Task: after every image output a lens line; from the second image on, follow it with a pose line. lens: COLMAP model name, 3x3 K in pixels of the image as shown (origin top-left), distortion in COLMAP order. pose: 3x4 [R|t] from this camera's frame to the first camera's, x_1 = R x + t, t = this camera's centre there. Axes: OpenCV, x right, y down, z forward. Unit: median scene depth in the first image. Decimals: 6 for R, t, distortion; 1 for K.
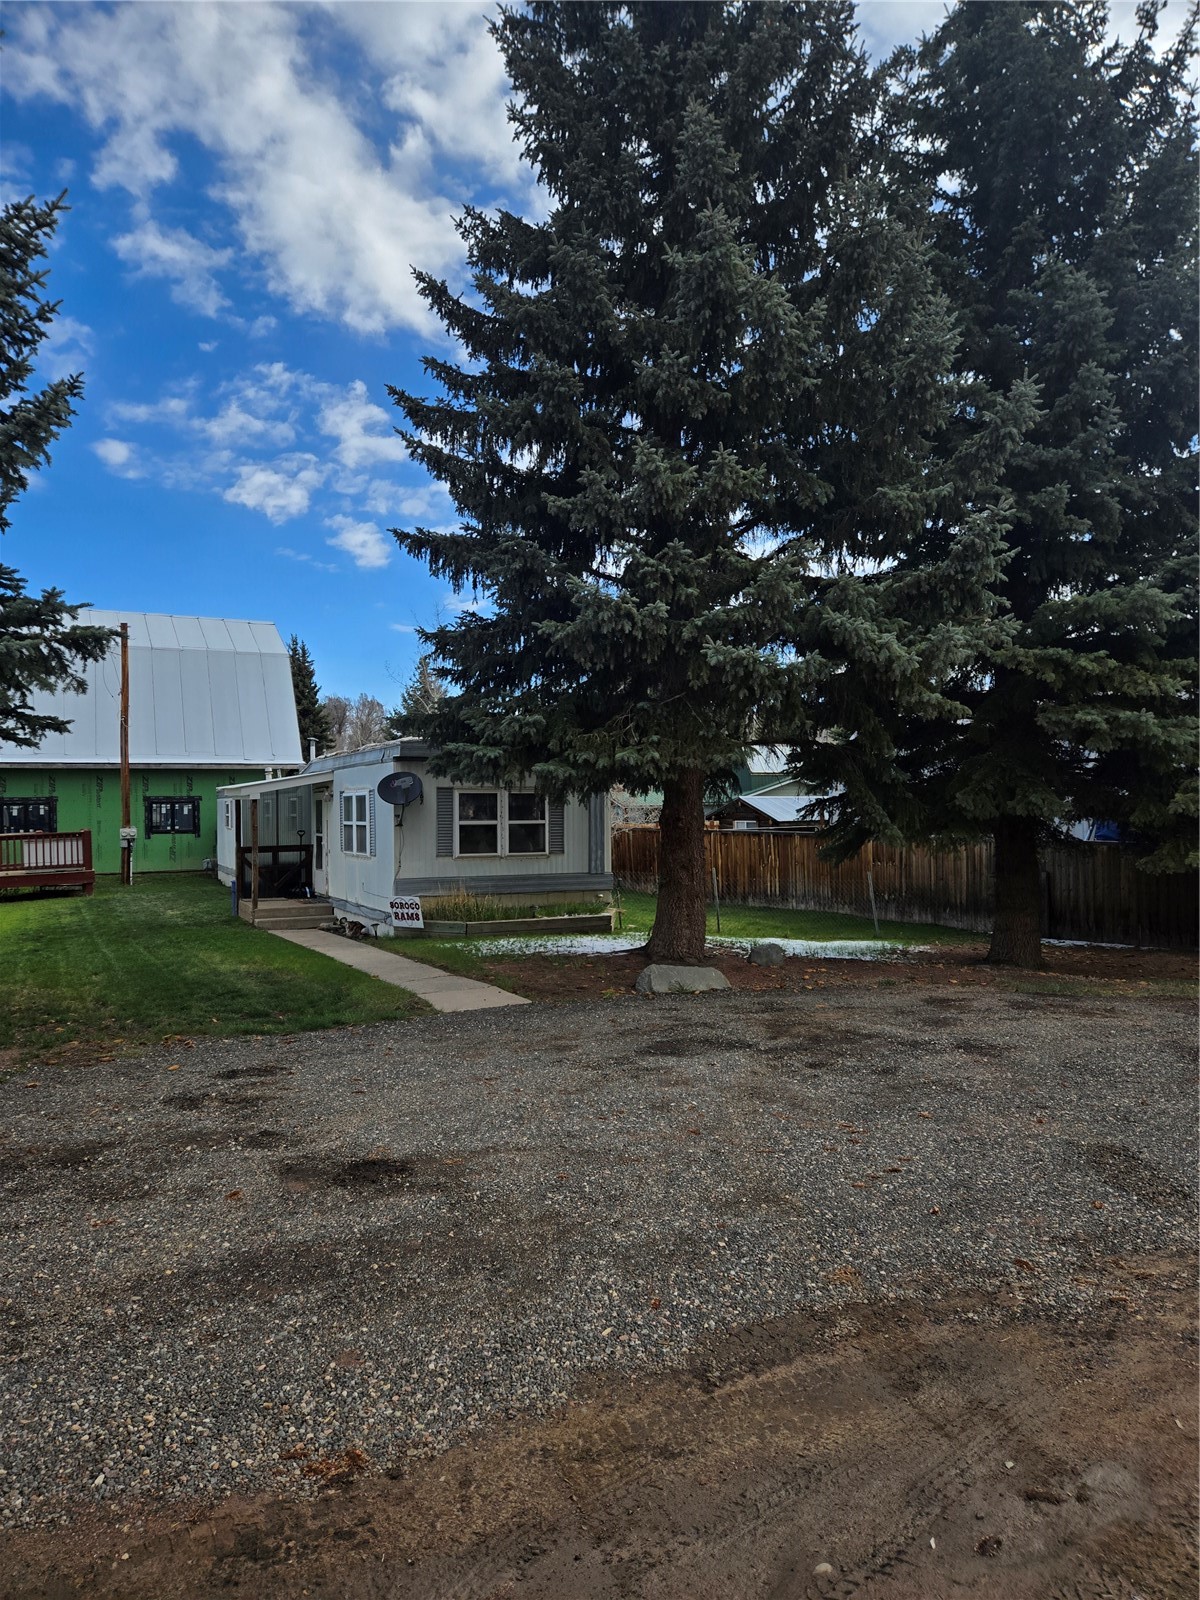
lens RADIAL K [[1081.2, 0, 600.0], [0, 1081.2, 800.0], [0, 0, 1]] dist [0.053768, -0.001324]
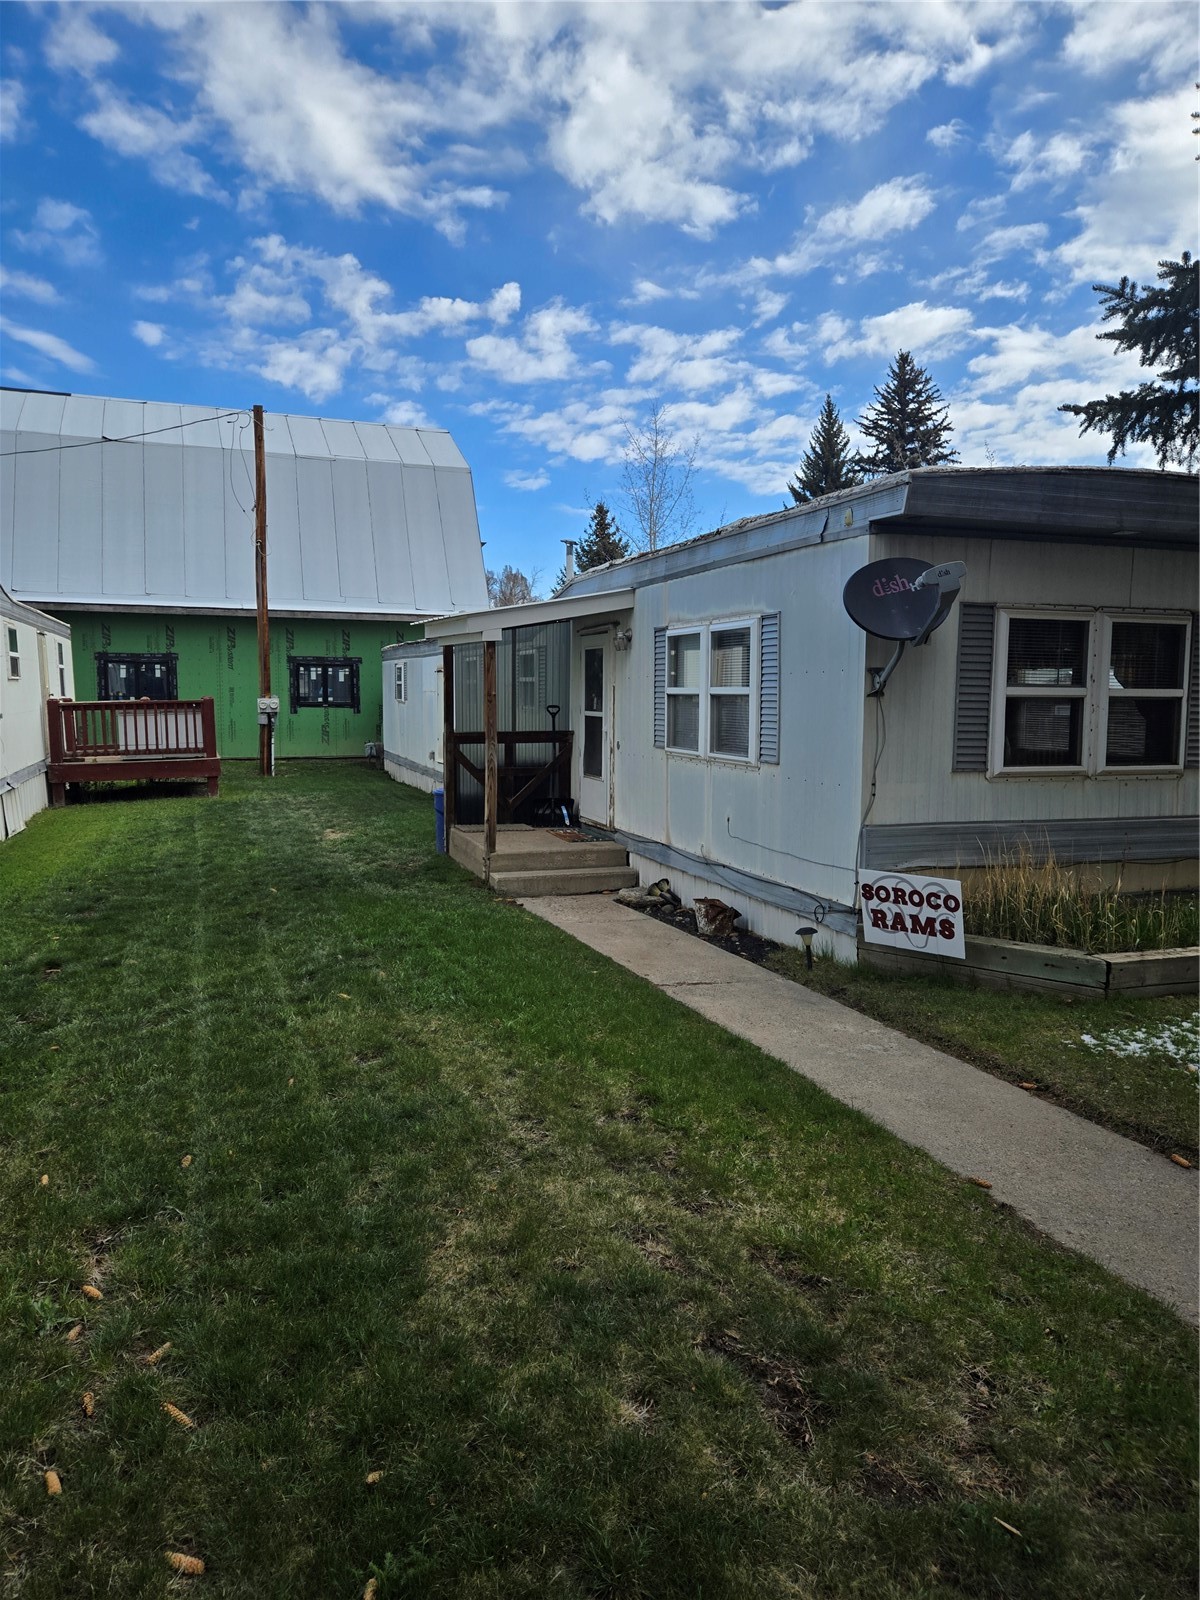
lens RADIAL K [[1081.2, 0, 600.0], [0, 1081.2, 800.0], [0, 0, 1]] dist [0.053768, -0.001324]
pose [[0.992642, 0.031504, -0.116917, -0.170699], [-0.018800, 0.993950, 0.108211, 0.014668], [0.119619, -0.105217, 0.987229, 0.413388]]
